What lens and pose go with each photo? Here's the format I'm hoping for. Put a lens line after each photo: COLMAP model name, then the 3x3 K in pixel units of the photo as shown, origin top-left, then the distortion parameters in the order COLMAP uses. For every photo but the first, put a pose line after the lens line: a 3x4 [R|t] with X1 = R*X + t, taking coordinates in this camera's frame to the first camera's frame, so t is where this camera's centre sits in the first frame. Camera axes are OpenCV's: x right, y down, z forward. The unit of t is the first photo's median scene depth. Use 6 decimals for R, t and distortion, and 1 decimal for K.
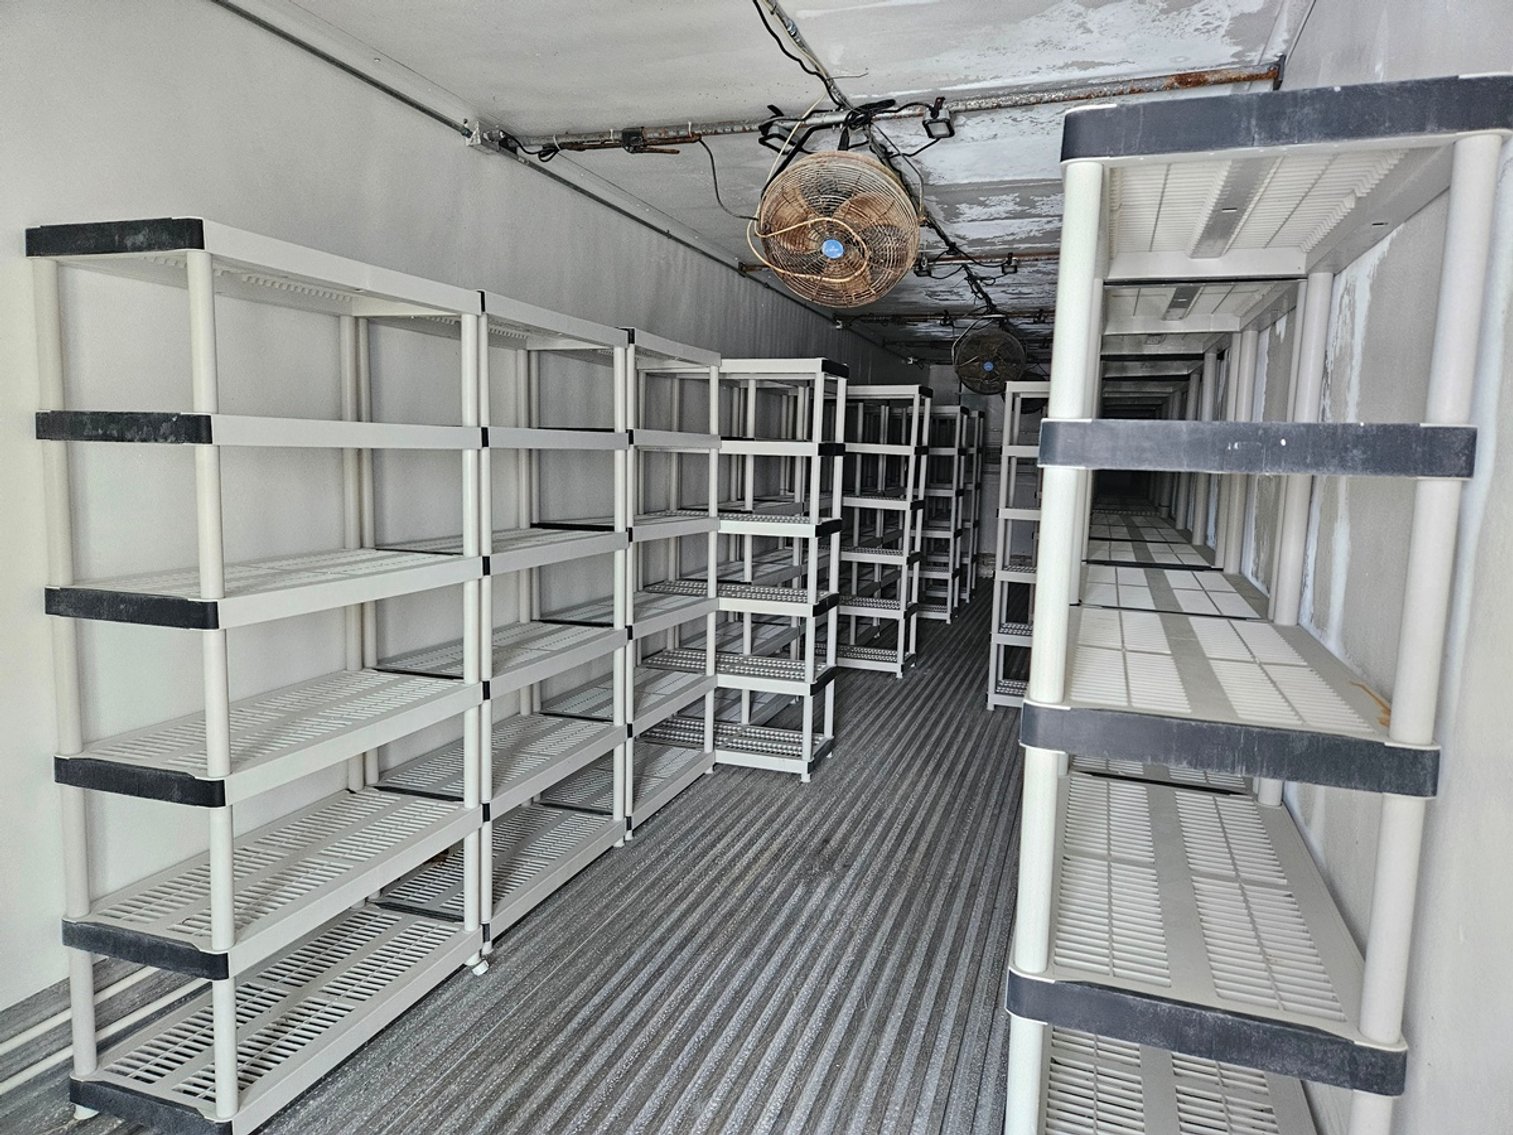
lens RADIAL K [[994.6, 0, 764.6], [0, 994.6, 566.3], [0, 0, 1]] dist [0.063664, -0.049639]
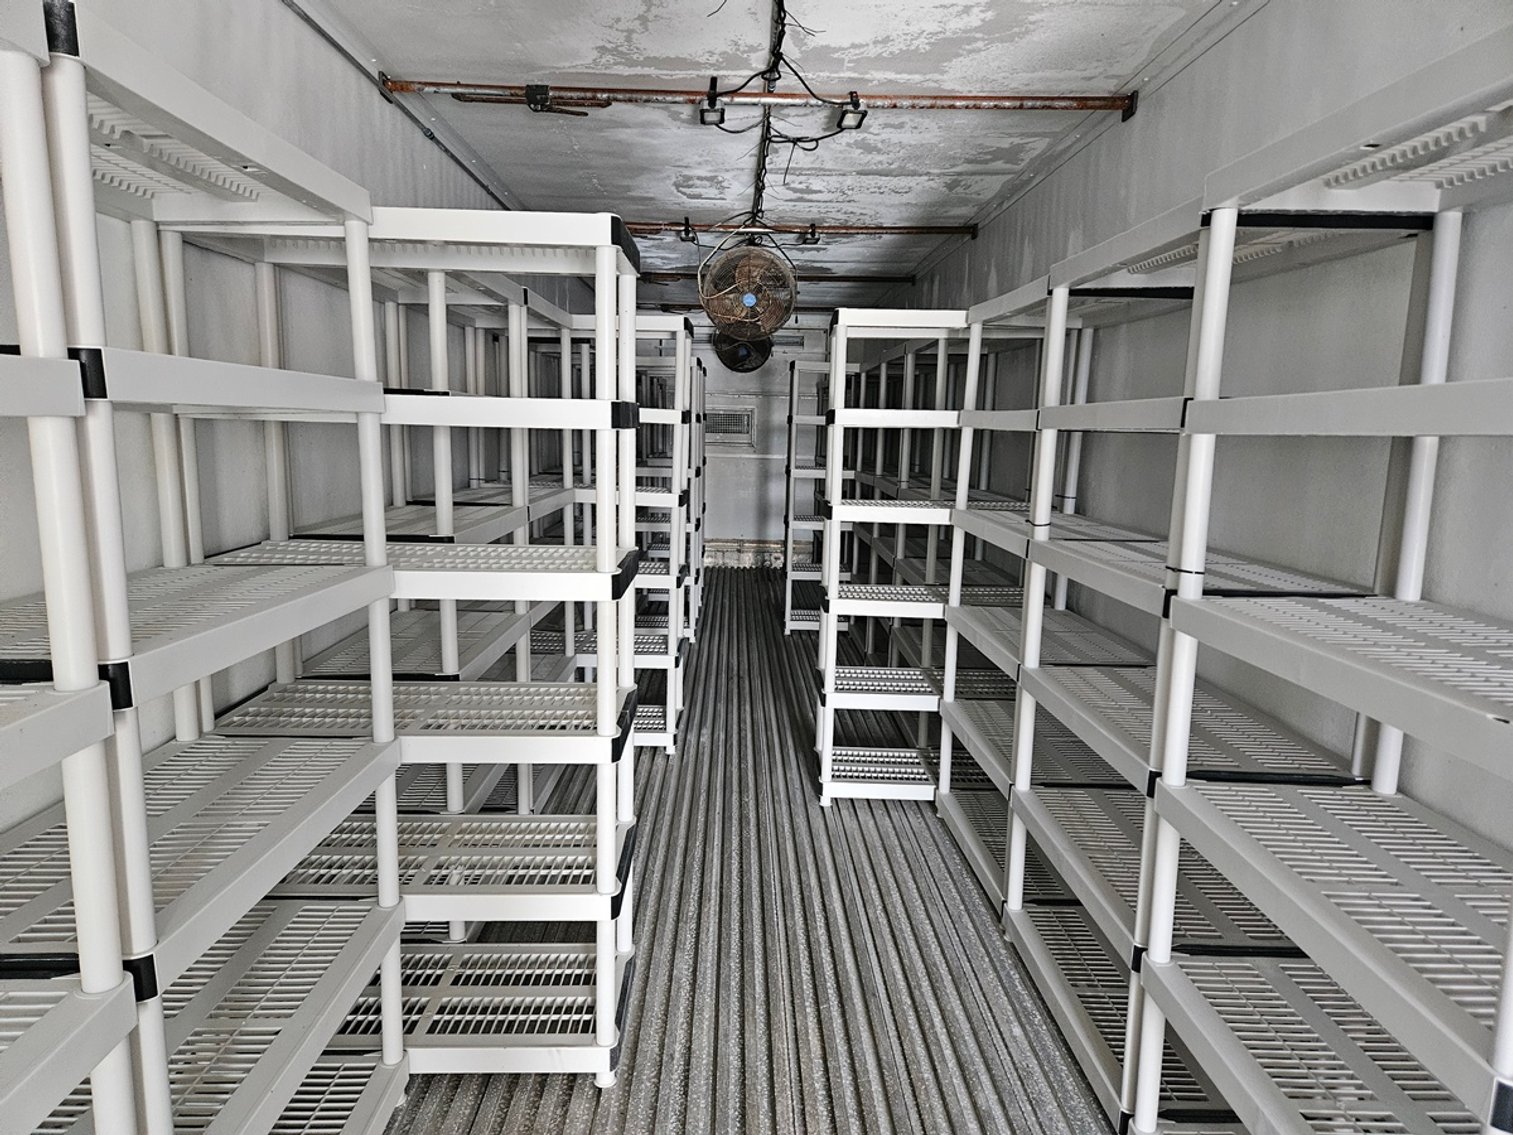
lens RADIAL K [[994.6, 0, 764.6], [0, 994.6, 566.3], [0, 0, 1]] dist [0.063664, -0.049639]
pose [[0.938616, -0.056698, 0.340271, -0.037637], [0.044936, 0.998092, 0.042355, -0.055386], [-0.342023, -0.024465, 0.939373, 0.471348]]
